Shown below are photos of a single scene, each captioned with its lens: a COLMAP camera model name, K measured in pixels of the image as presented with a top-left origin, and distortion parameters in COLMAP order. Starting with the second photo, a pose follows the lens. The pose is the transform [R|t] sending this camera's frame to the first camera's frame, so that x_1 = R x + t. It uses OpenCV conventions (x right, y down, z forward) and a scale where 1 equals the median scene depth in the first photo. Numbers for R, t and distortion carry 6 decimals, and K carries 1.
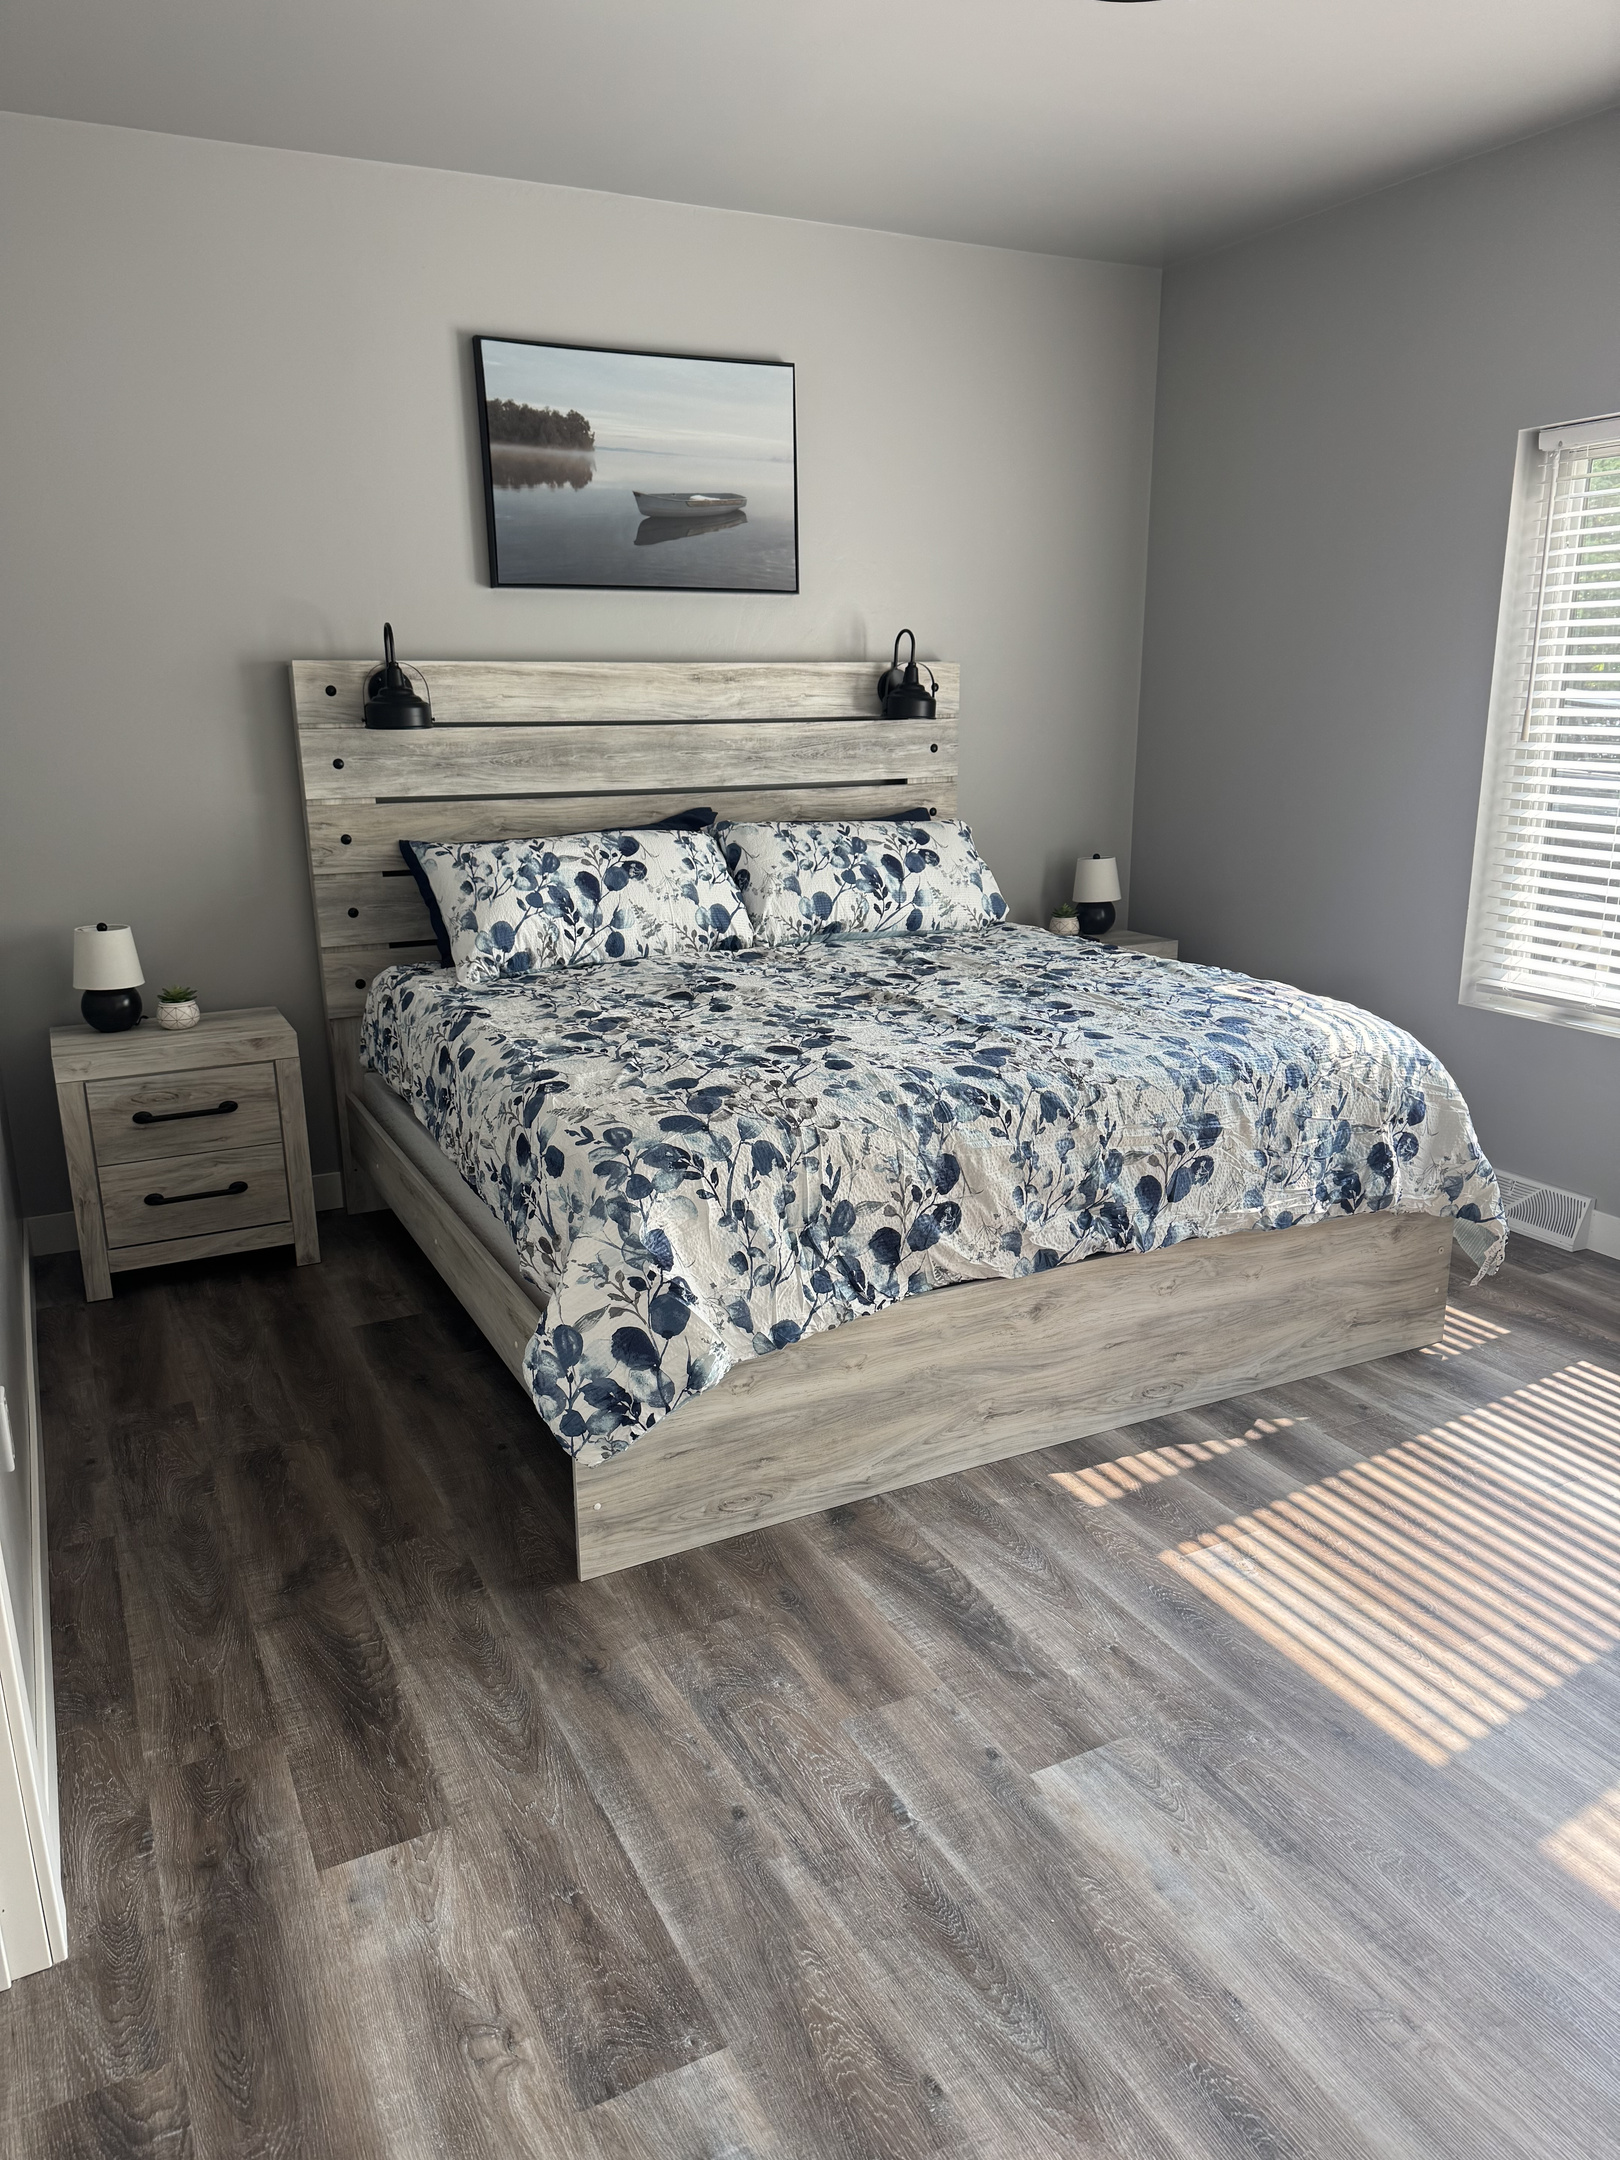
lens RADIAL K [[1503.8, 0, 817.4], [0, 1503.8, 1099.3], [0, 0, 1]] dist [0.186298, -0.394174]
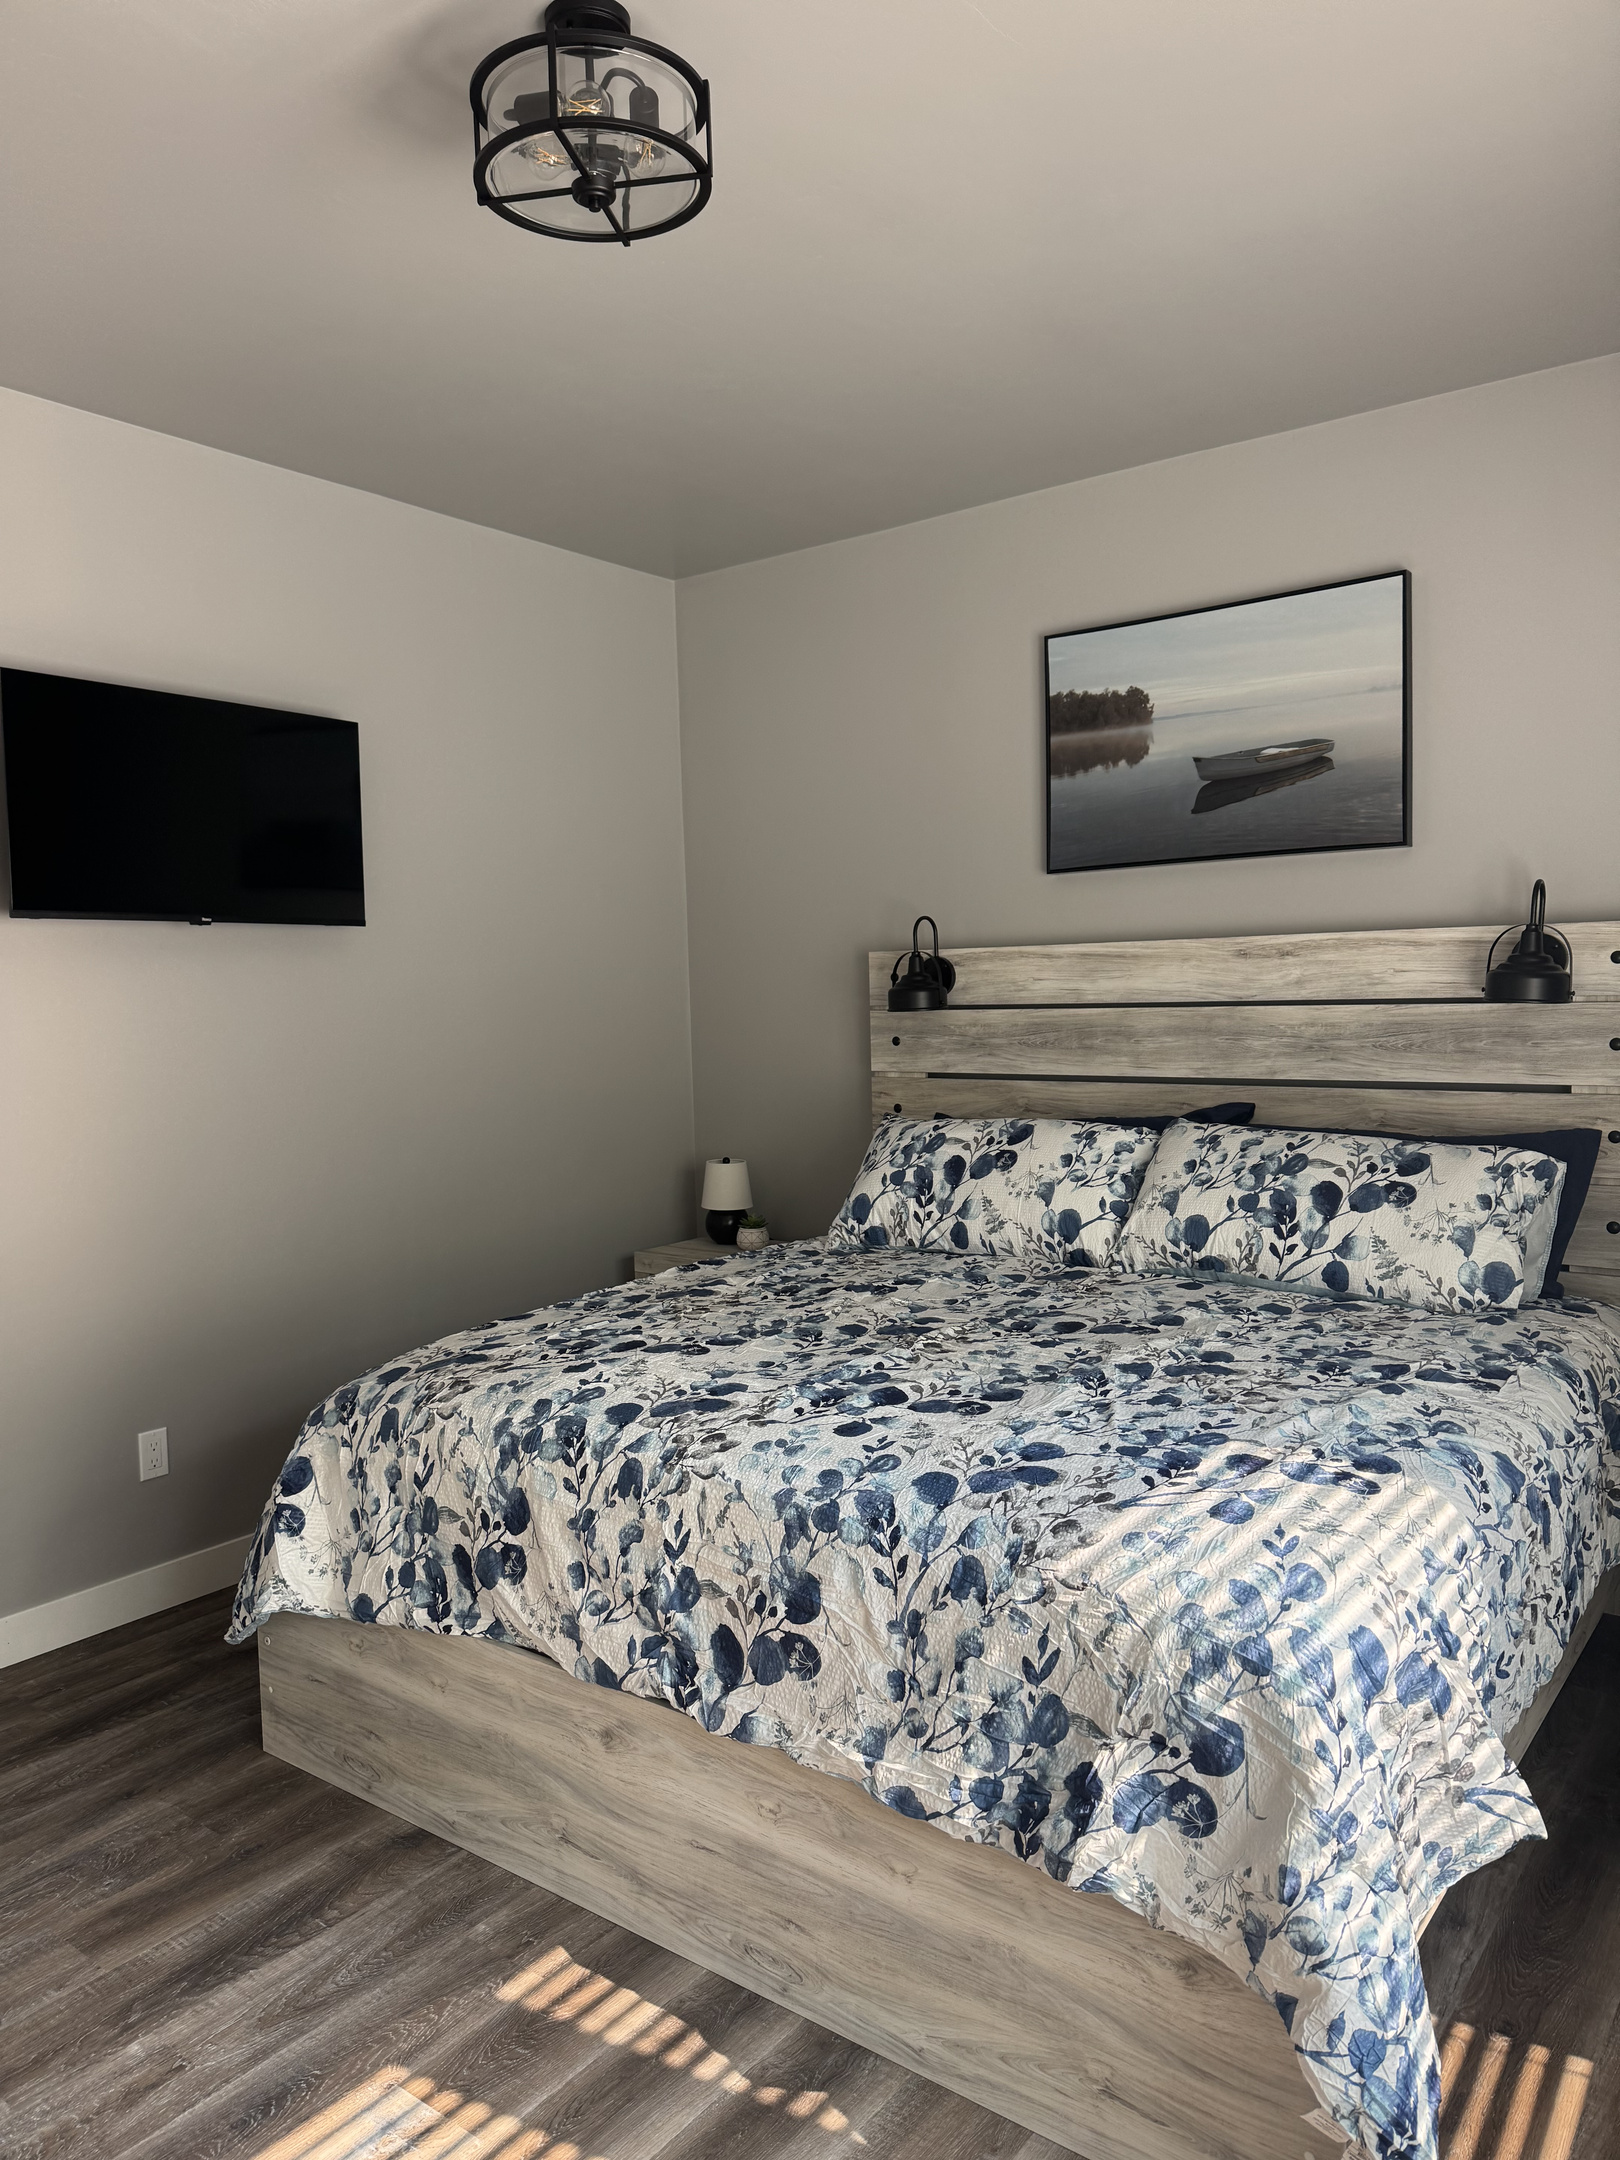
lens RADIAL K [[1503.8, 0, 817.4], [0, 1503.8, 1099.3], [0, 0, 1]] dist [0.186298, -0.394174]
pose [[0.426414, 0.069215, -0.901876, 0.708487], [-0.219120, 0.975274, -0.028754, -0.147903], [0.877586, 0.209880, 0.431036, 0.540547]]
